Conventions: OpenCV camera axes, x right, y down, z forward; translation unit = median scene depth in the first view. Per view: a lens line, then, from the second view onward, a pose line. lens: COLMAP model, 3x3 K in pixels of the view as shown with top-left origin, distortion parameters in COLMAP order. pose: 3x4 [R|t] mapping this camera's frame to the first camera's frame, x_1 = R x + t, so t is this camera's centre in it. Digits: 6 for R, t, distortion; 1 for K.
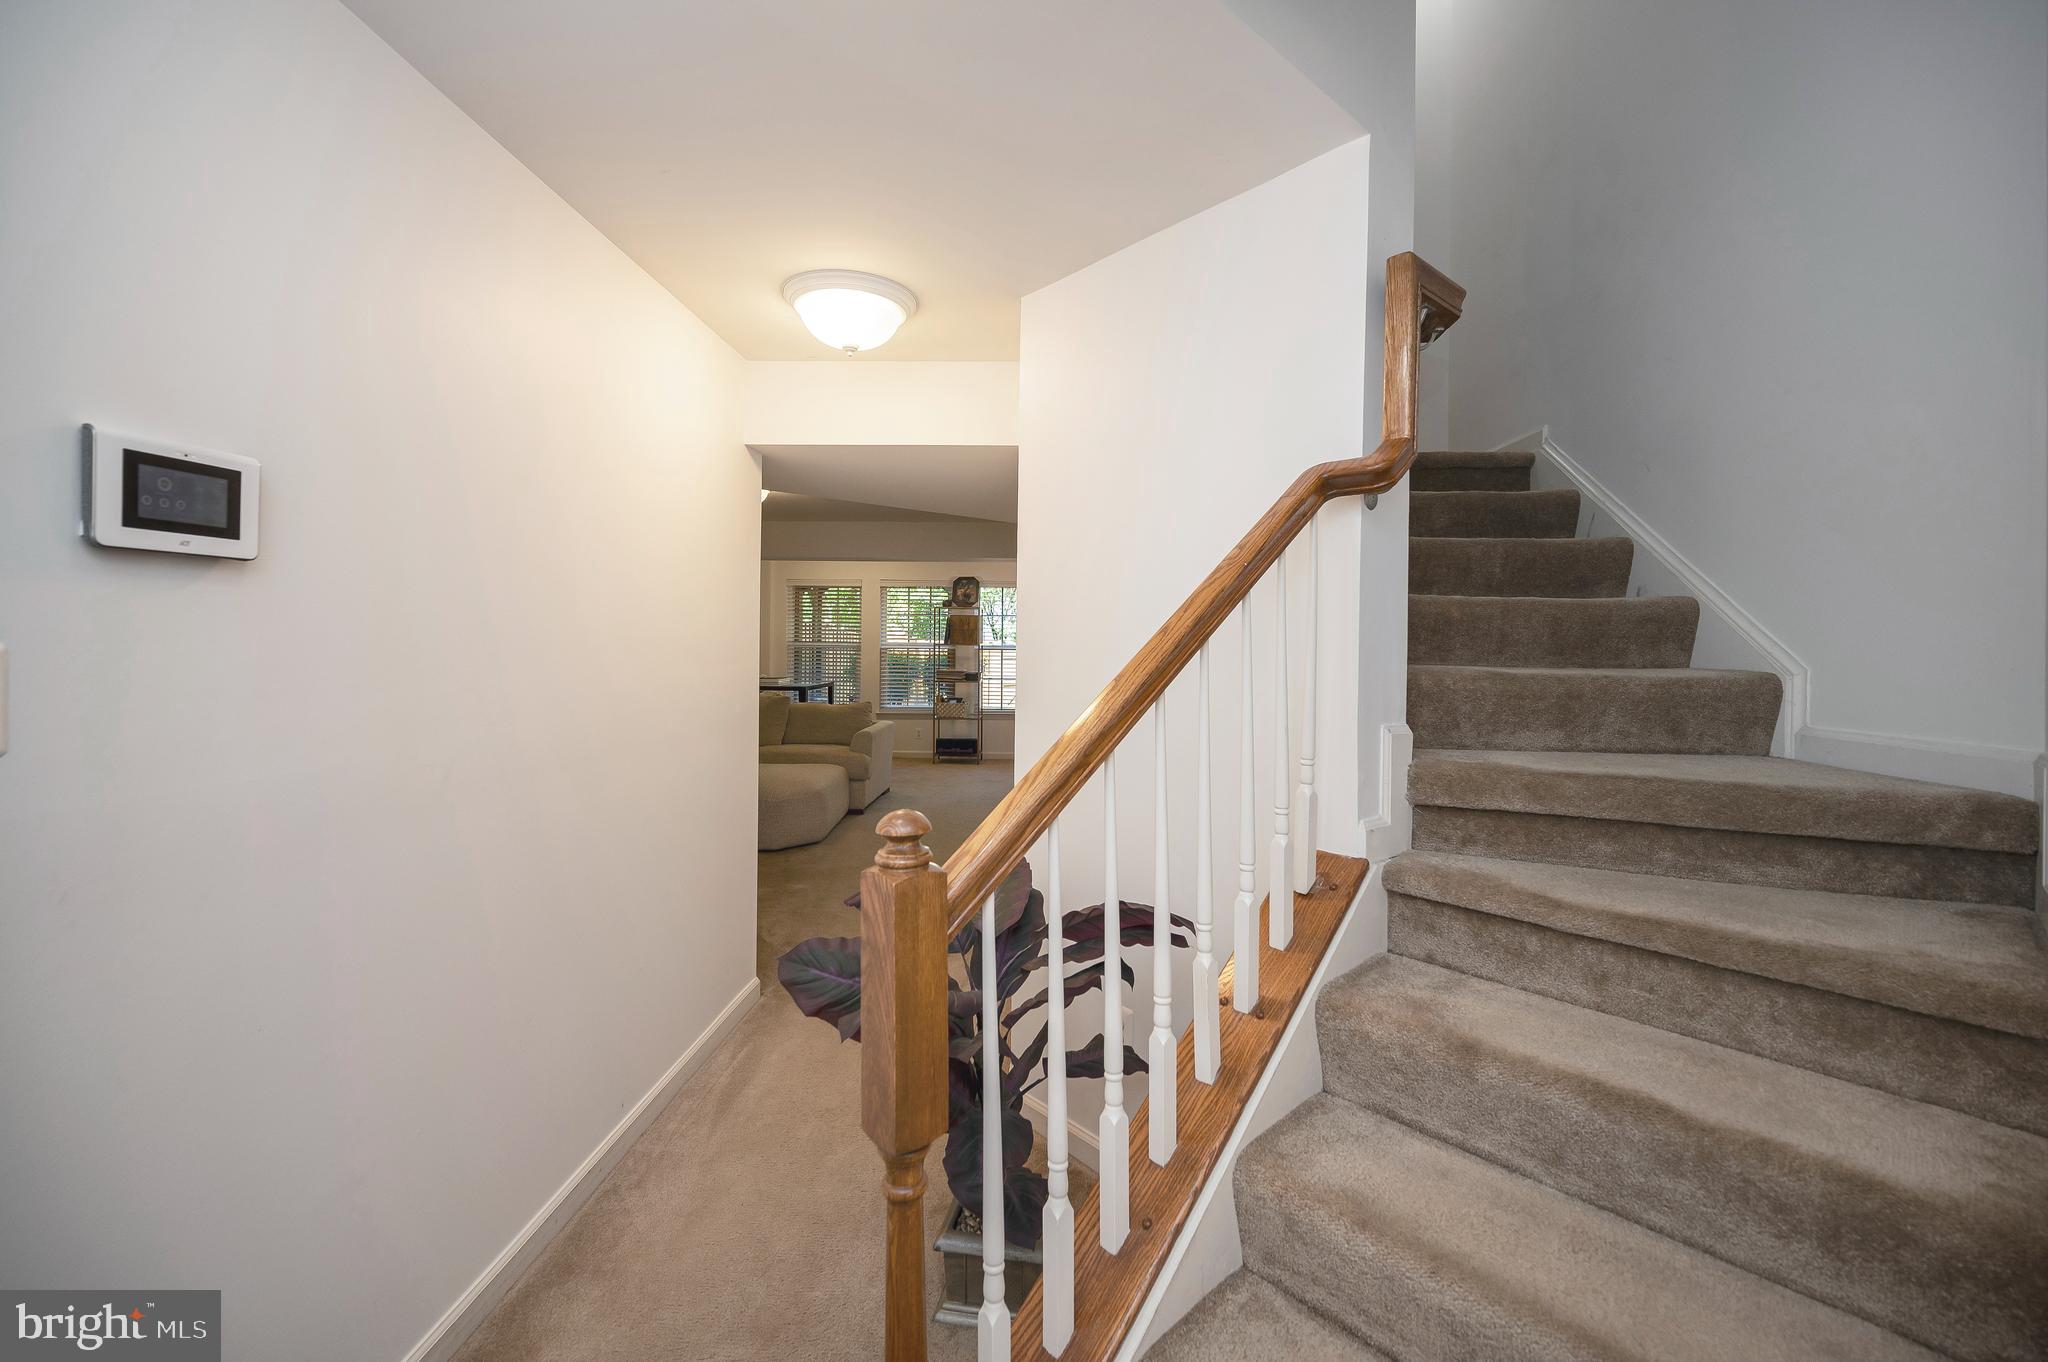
lens RADIAL K [[912.3, 0, 1026.9], [0, 912.3, 697.8], [0, 0, 1]] dist [0.000393, 0.000059]
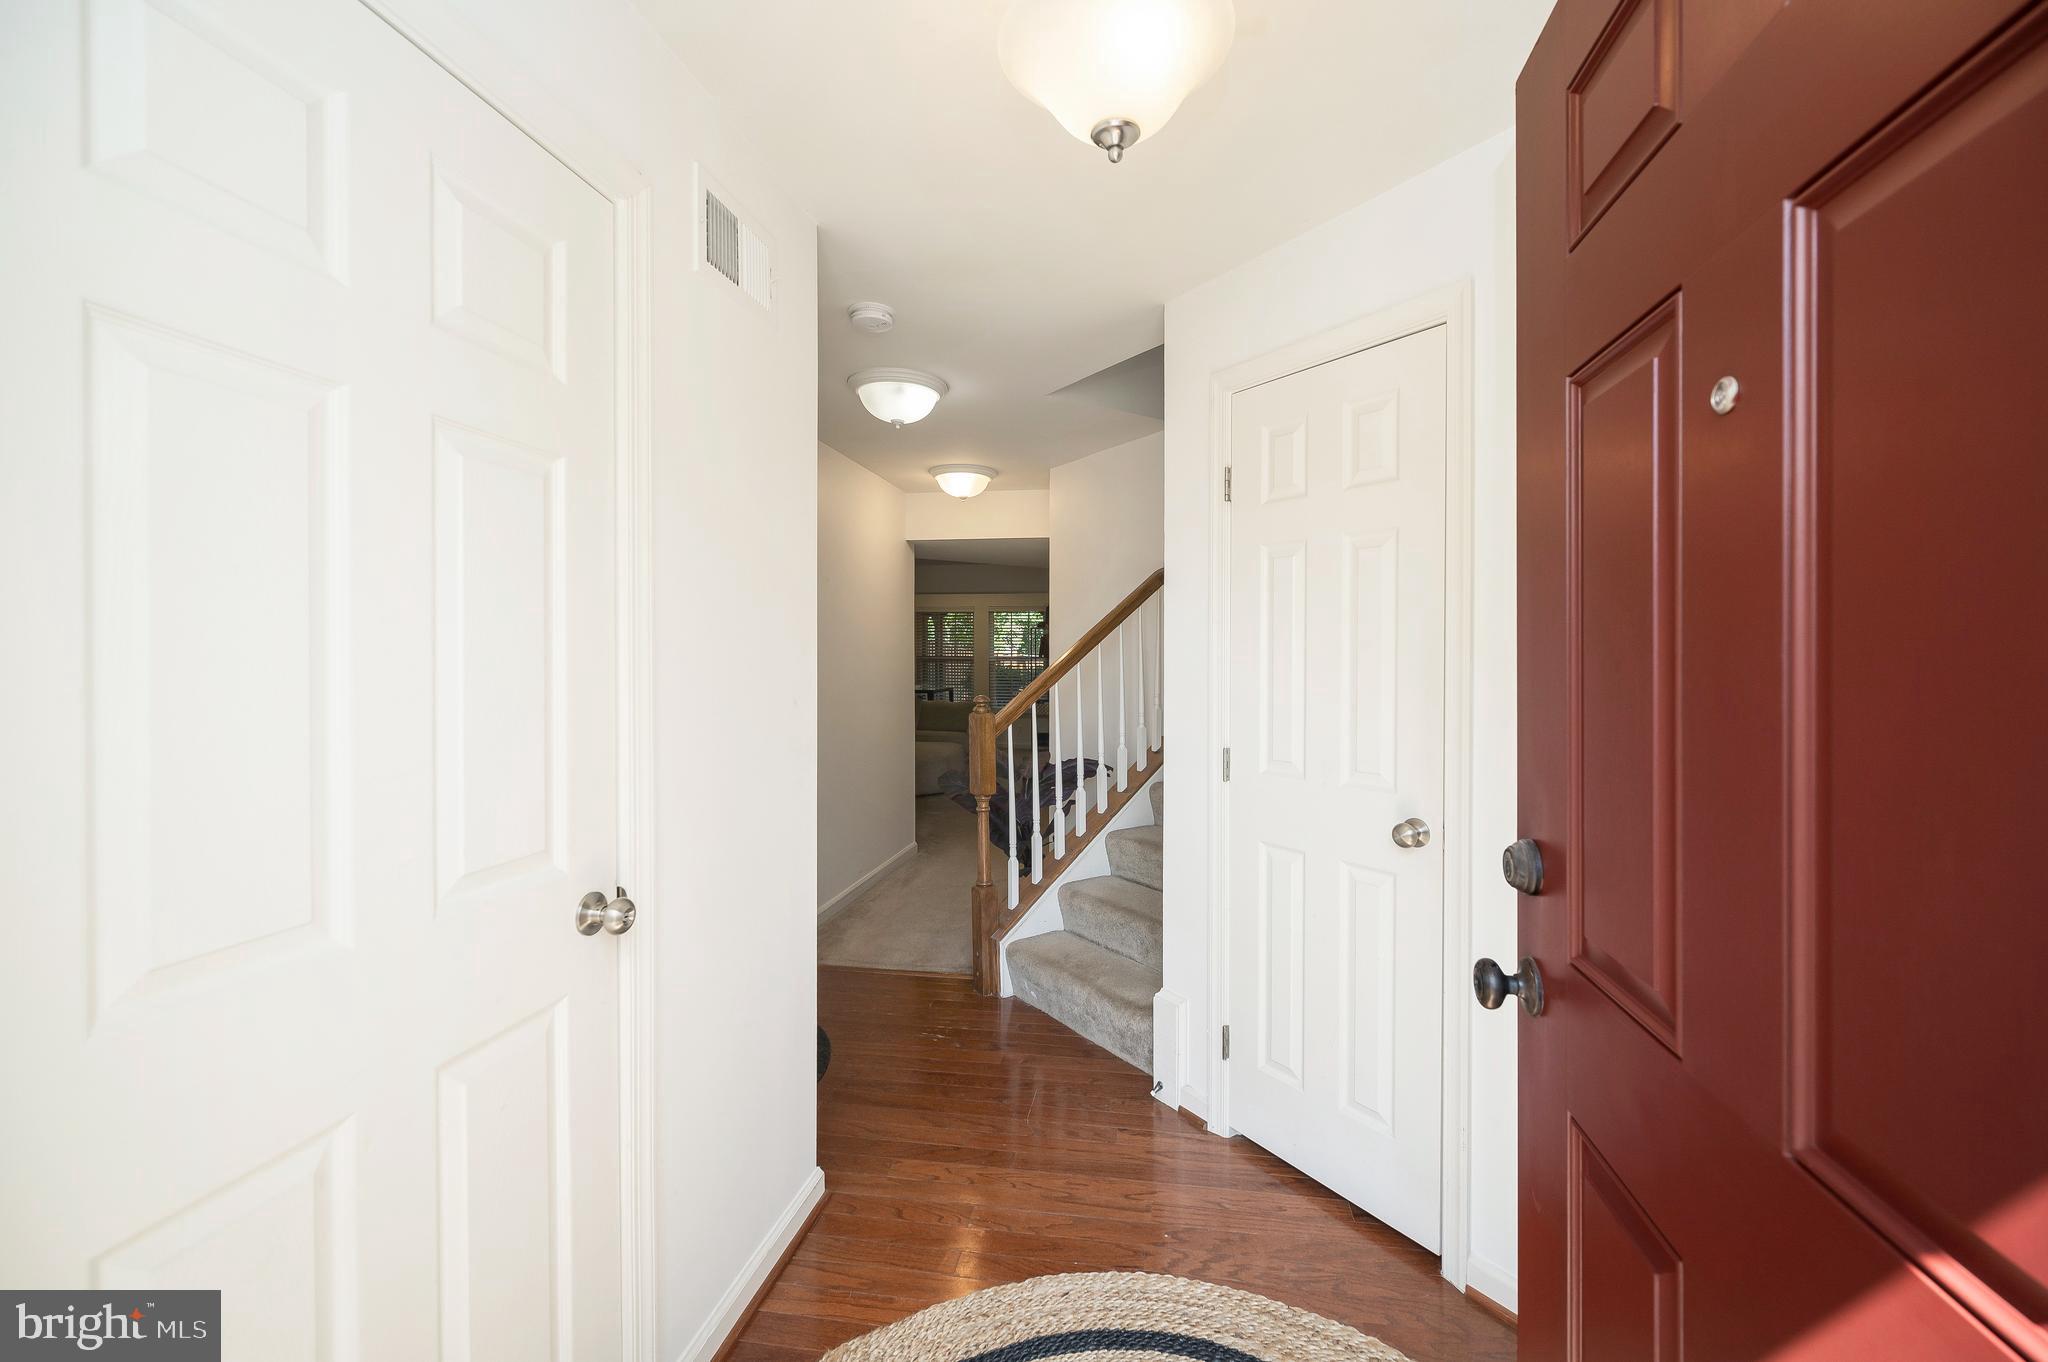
lens RADIAL K [[912.3, 0, 1026.9], [0, 912.3, 697.8], [0, 0, 1]] dist [0.000393, 0.000059]
pose [[0.992025, -0.018082, -0.124734, 0.060299], [0.016116, 0.999730, -0.016752, 0.026277], [0.125004, 0.014608, 0.992049, -0.308918]]
